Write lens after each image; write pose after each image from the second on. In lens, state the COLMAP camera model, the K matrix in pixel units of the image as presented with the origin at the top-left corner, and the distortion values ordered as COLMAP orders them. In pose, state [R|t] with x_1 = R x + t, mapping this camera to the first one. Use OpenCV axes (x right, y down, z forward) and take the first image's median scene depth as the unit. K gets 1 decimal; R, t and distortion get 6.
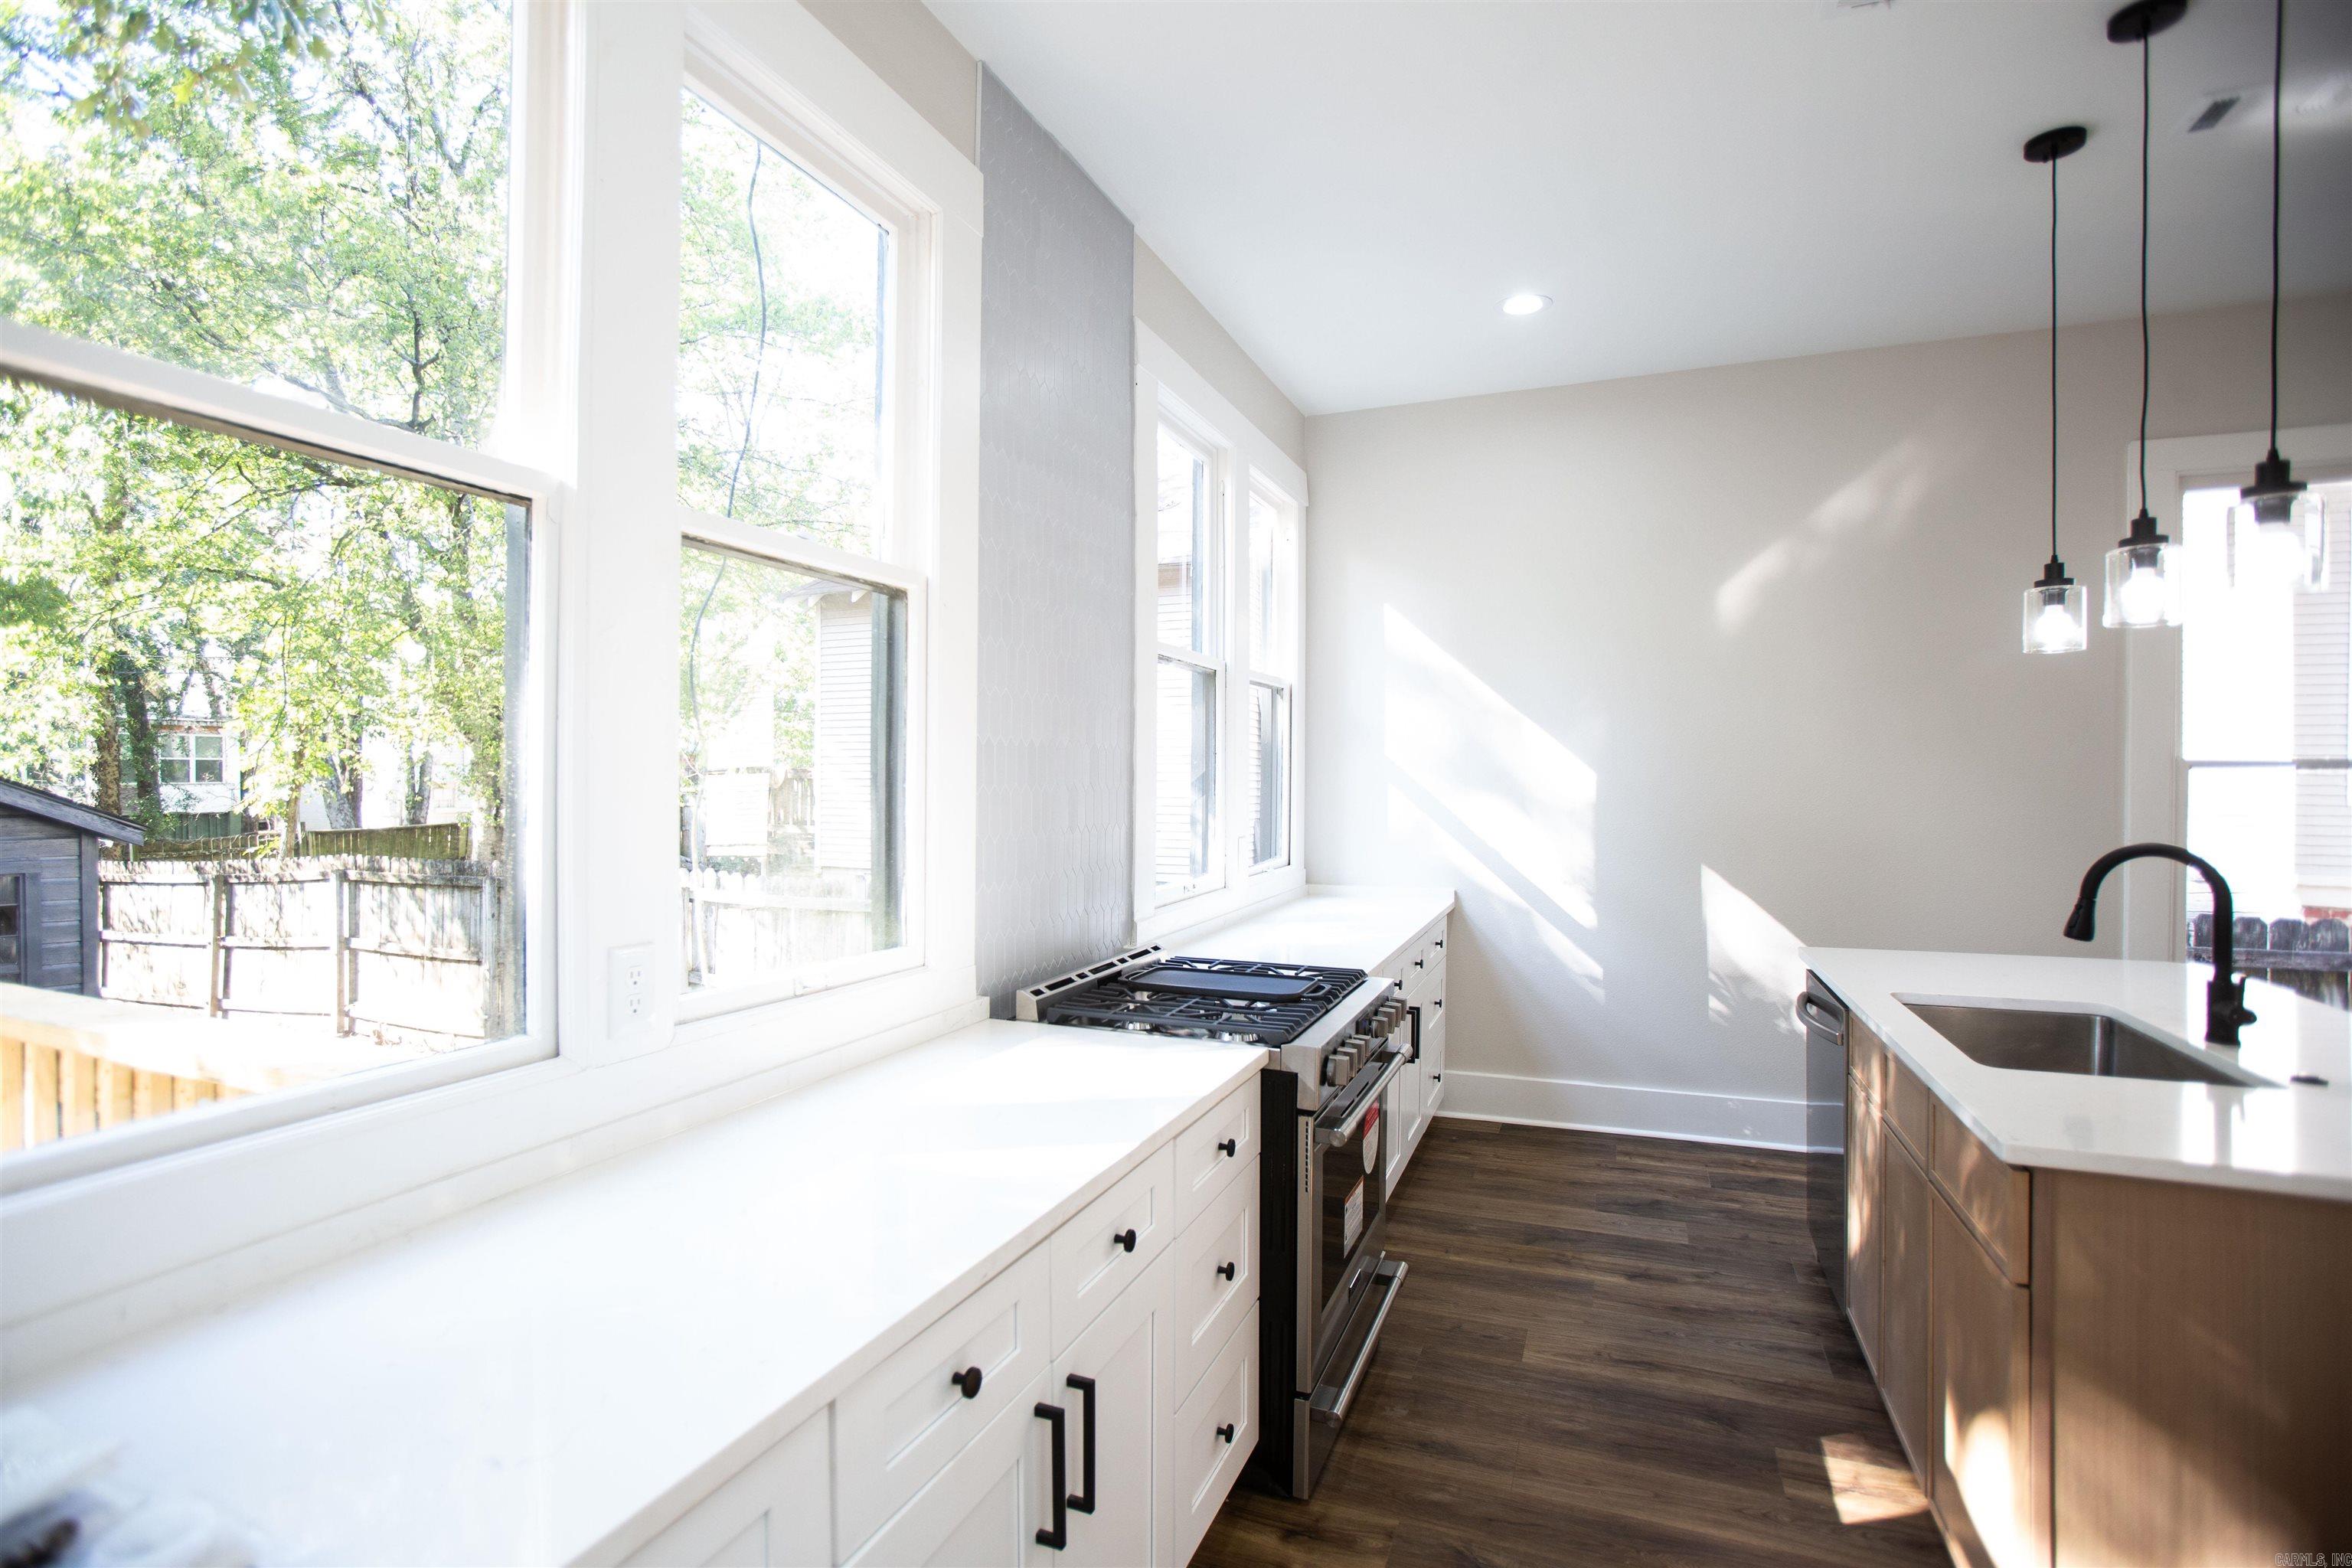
lens RADIAL K [[1139.1, 0, 1128.4], [0, 1139.1, 781.7], [0, 0, 1]] dist [-0.078233, 0.041318]
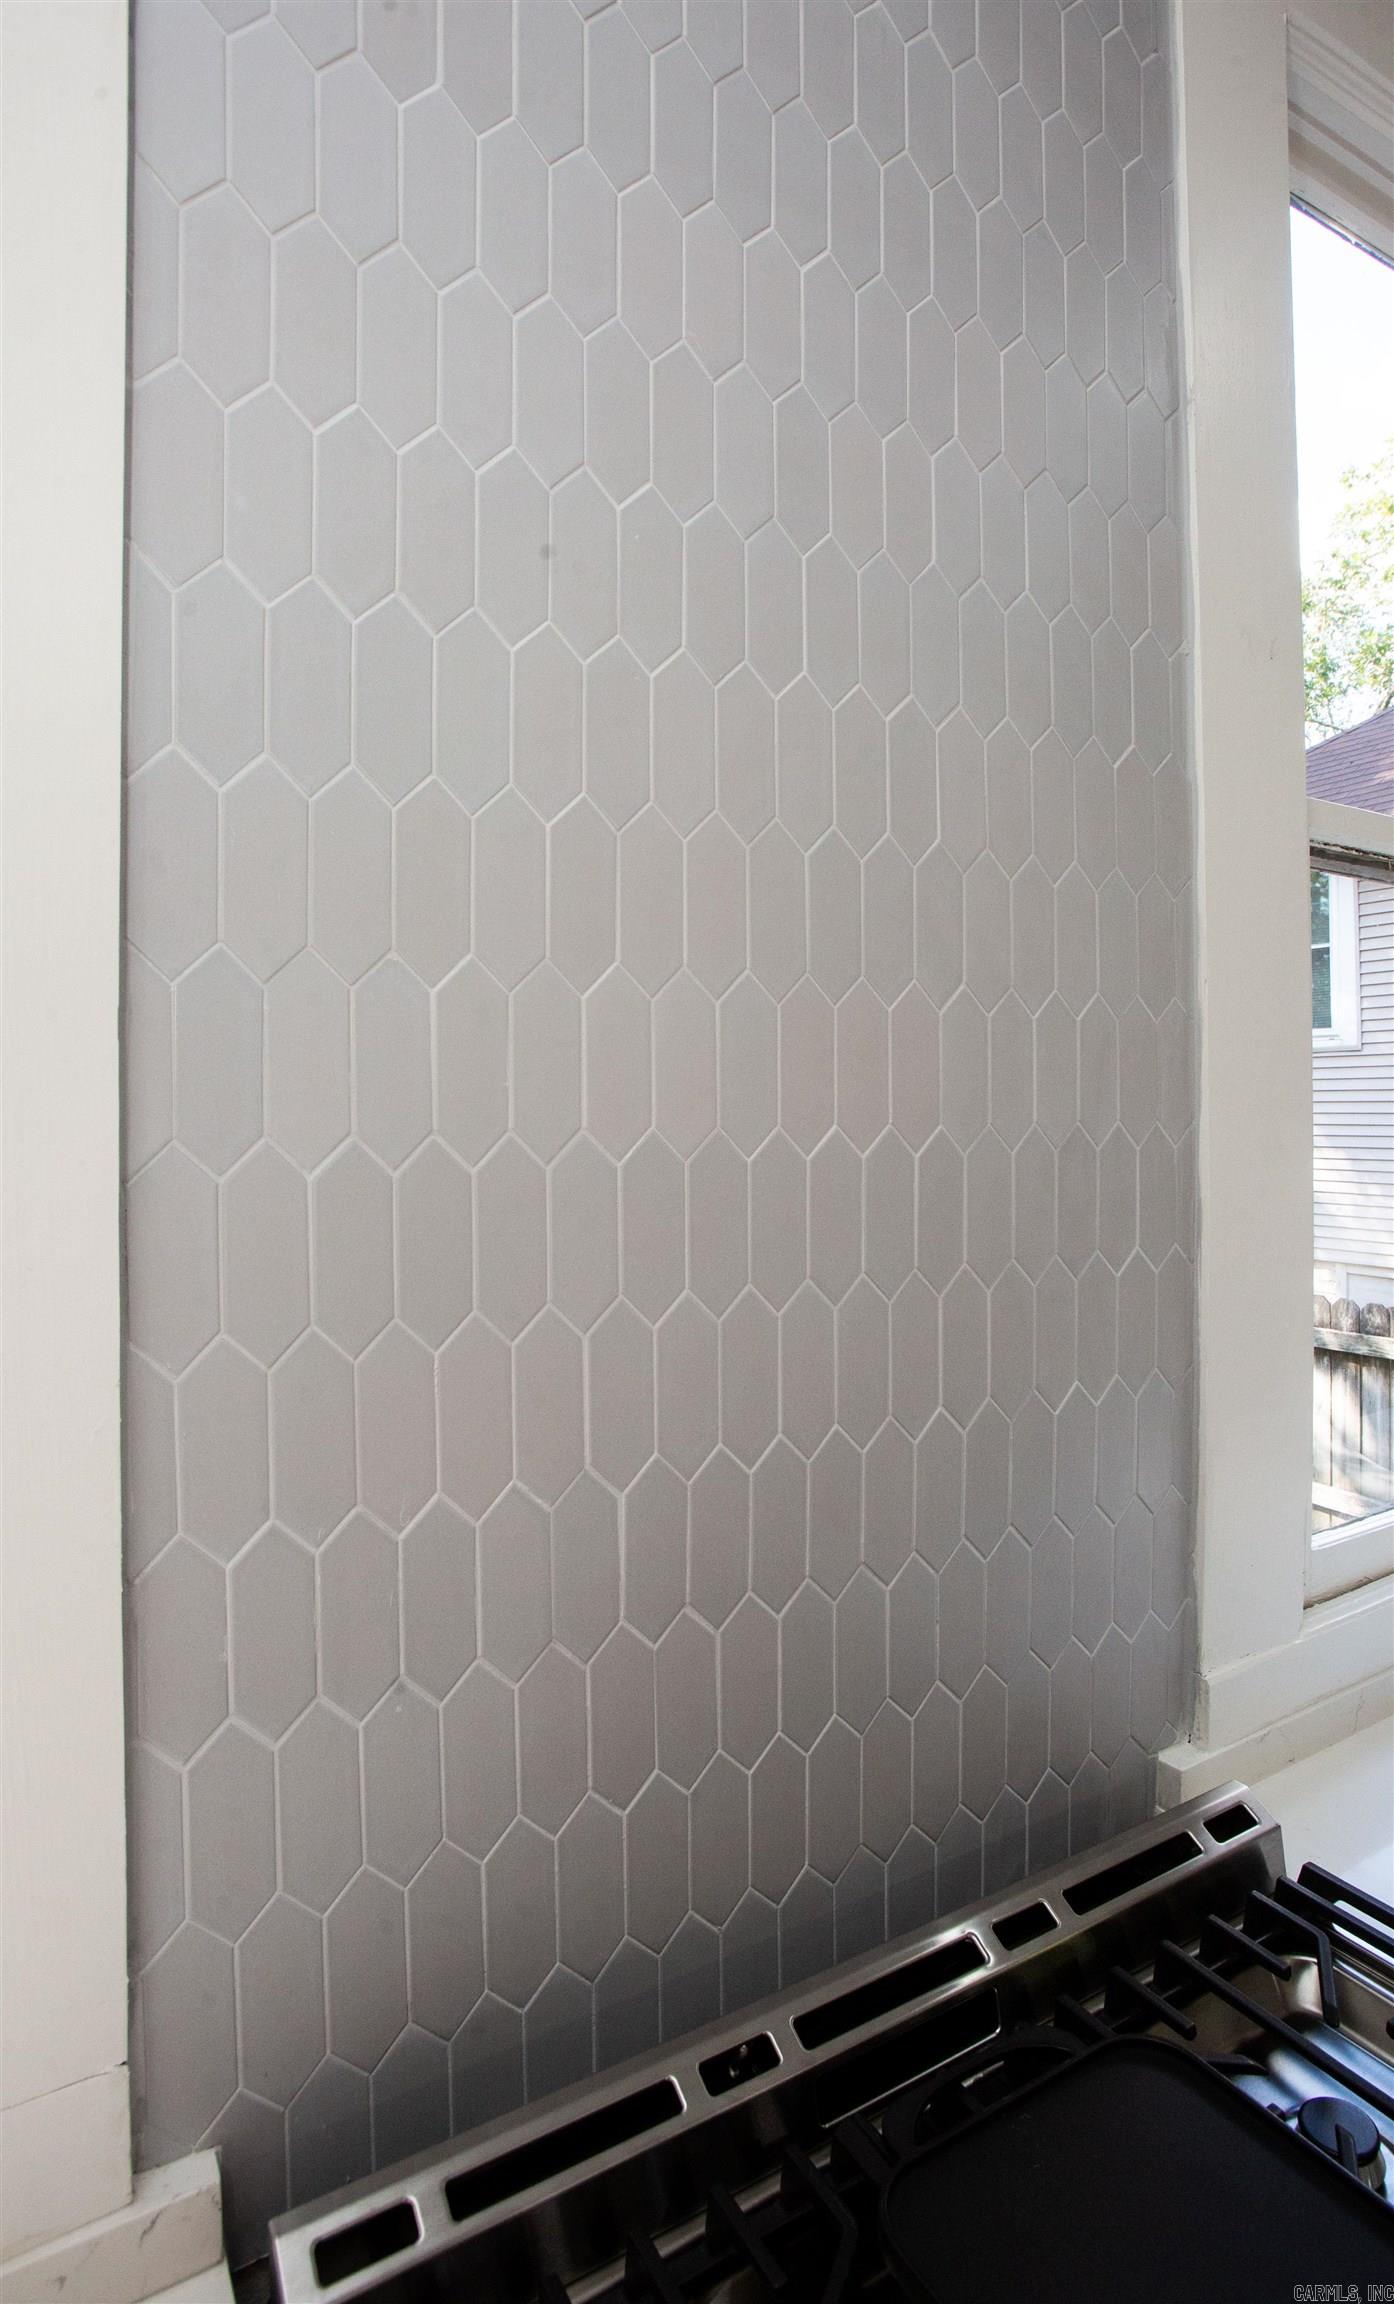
lens RADIAL K [[1236.2, 0, 788.6], [0, 1236.2, 1143.2], [0, 0, 1]] dist [-0.000190, 0.000002]
pose [[0.835037, -0.000507, -0.550194, 0.117260], [0.003972, 0.999979, 0.005107, -0.035983], [0.550180, -0.006450, 0.835021, 0.748233]]
